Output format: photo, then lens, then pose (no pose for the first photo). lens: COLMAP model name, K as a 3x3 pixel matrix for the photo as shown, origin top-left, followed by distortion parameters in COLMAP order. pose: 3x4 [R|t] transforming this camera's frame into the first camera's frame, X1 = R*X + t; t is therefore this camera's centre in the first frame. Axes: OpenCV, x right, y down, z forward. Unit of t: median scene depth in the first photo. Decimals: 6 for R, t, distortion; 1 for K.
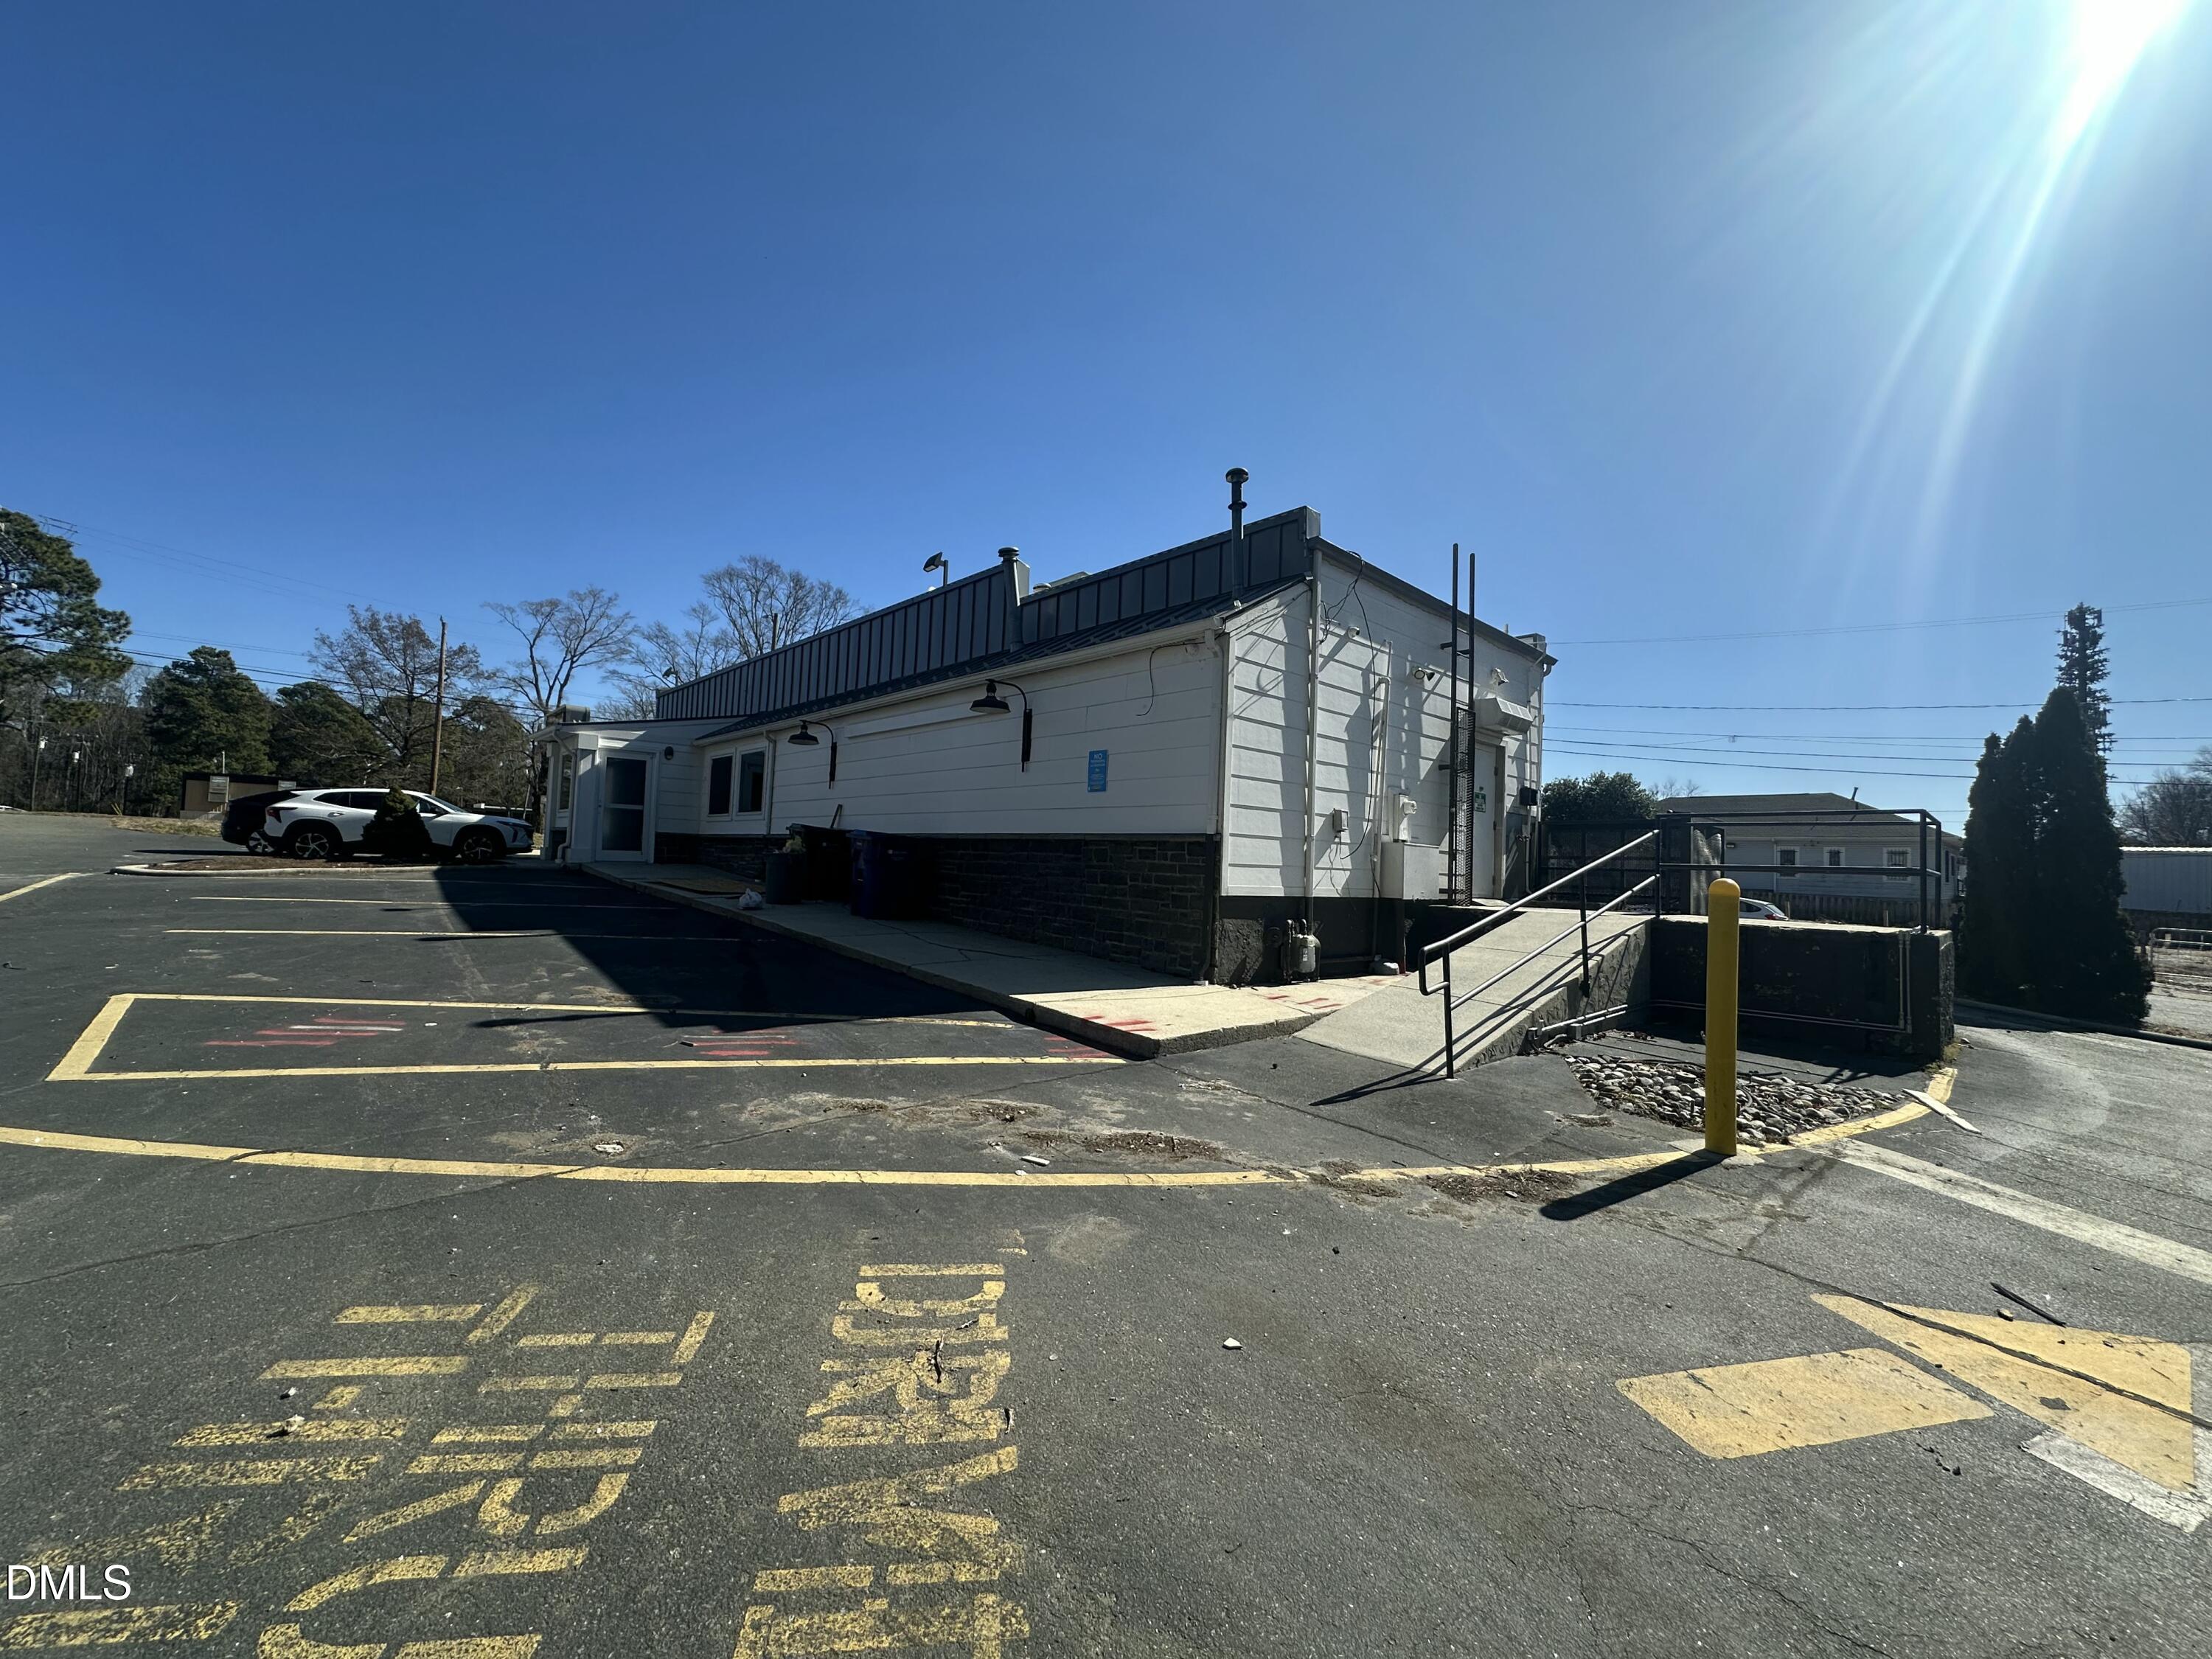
lens RADIAL K [[871.0, 0, 1106.0], [0, 871.0, 829.5], [0, 0, 1]] dist [-0.006078, 0.000215]
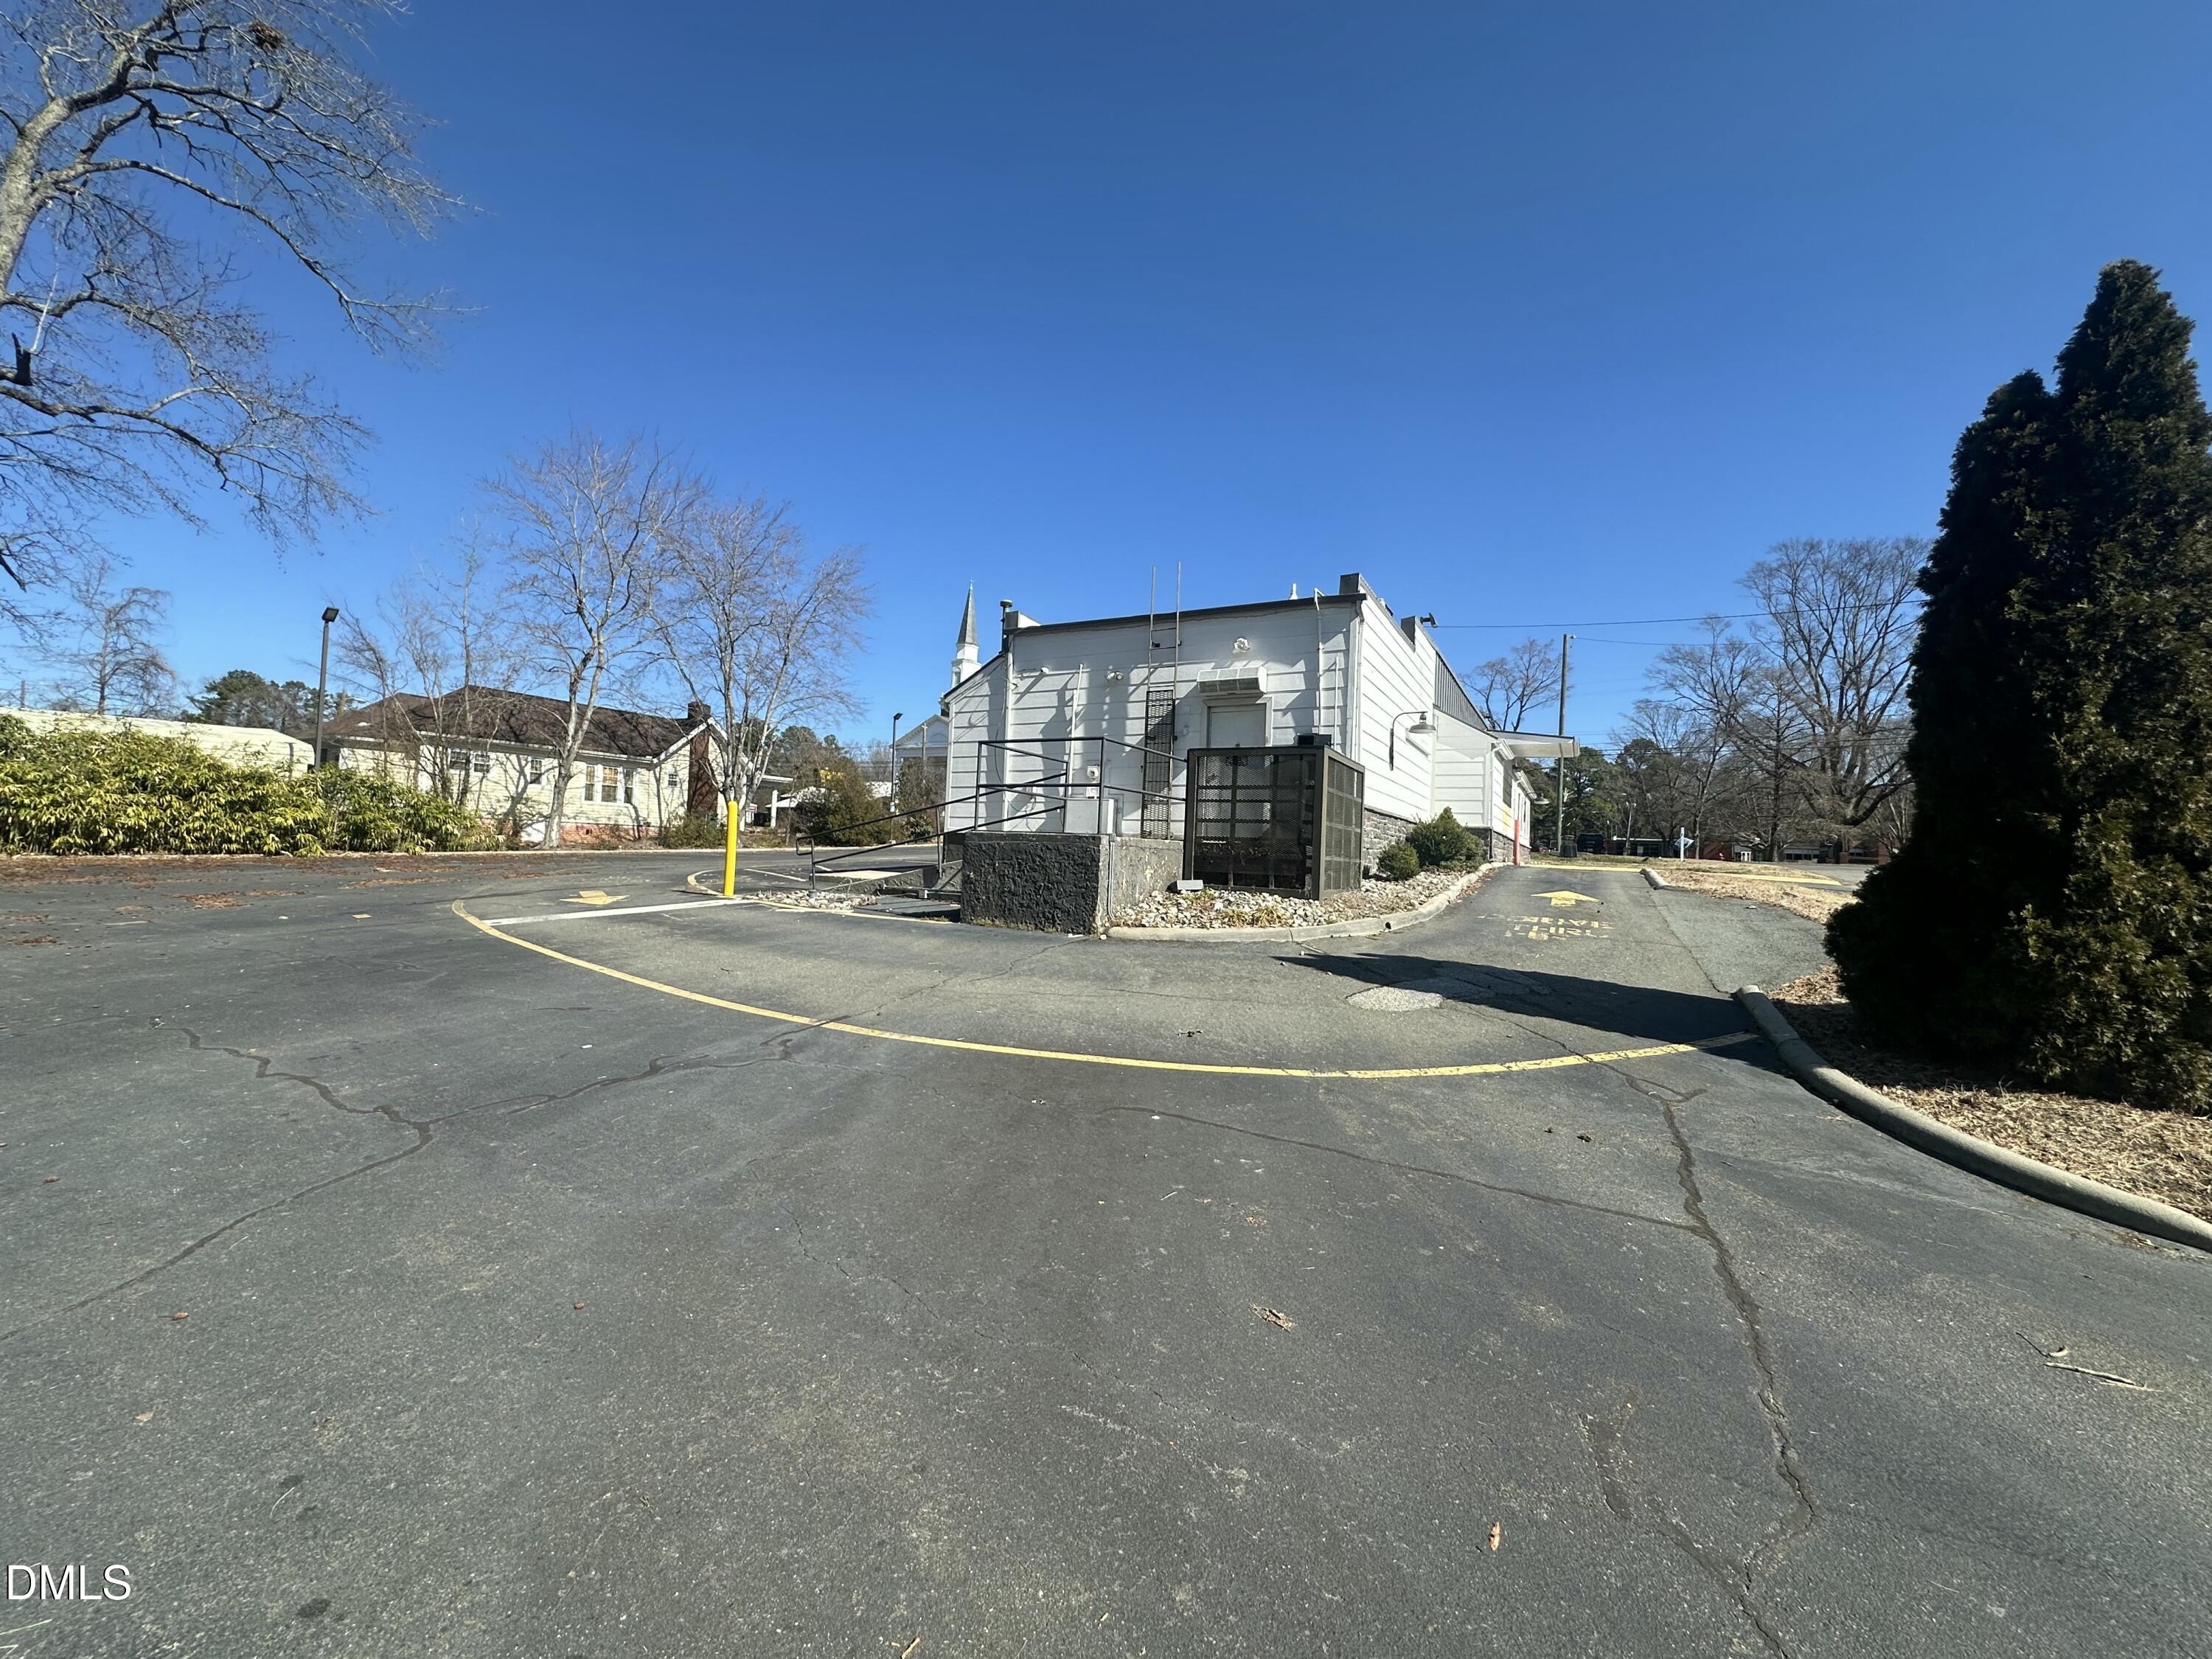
lens RADIAL K [[871.0, 0, 1106.0], [0, 871.0, 829.5], [0, 0, 1]] dist [-0.006078, 0.000215]
pose [[0.311505, -0.051016, -0.948874, 1.817888], [0.009974, 0.998678, -0.050420, 0.148939], [0.950192, 0.006242, 0.311602, 0.596278]]
